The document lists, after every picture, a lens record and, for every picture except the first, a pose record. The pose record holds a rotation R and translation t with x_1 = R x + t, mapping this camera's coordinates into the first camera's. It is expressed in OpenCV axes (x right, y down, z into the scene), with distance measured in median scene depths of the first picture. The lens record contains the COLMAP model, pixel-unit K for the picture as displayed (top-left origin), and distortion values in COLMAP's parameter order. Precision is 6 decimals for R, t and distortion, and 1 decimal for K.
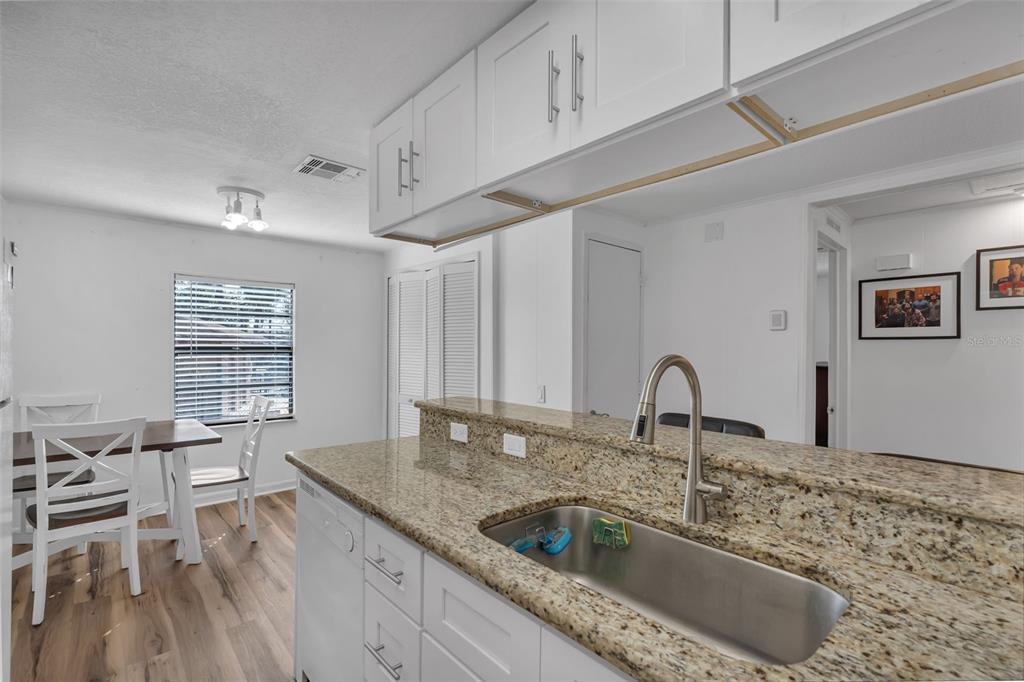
lens RADIAL K [[465.3, 0, 511.4], [0, 465.3, 346.8], [0, 0, 1]] dist [-0.000379, 0.000300]
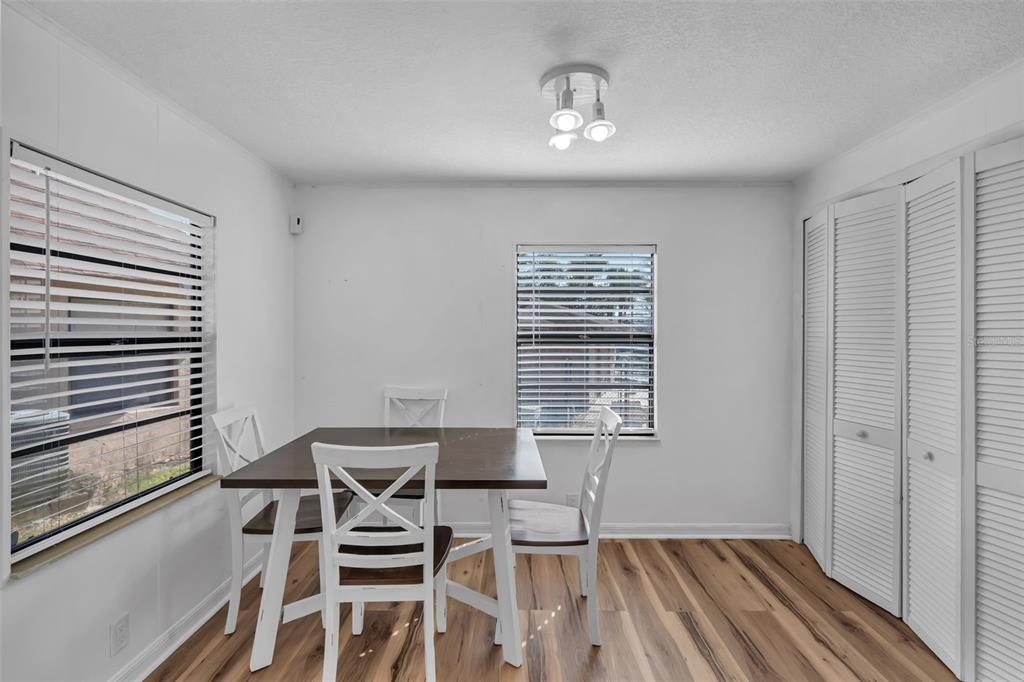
lens RADIAL K [[465.3, 0, 512.8], [0, 465.3, 338.2], [0, 0, 1]] dist [-0.000379, 0.000300]
pose [[0.744543, 0.004523, -0.667559, -0.180698], [0.001483, 0.999963, 0.008430, -0.000581], [0.667573, -0.007266, 0.744509, 0.380033]]
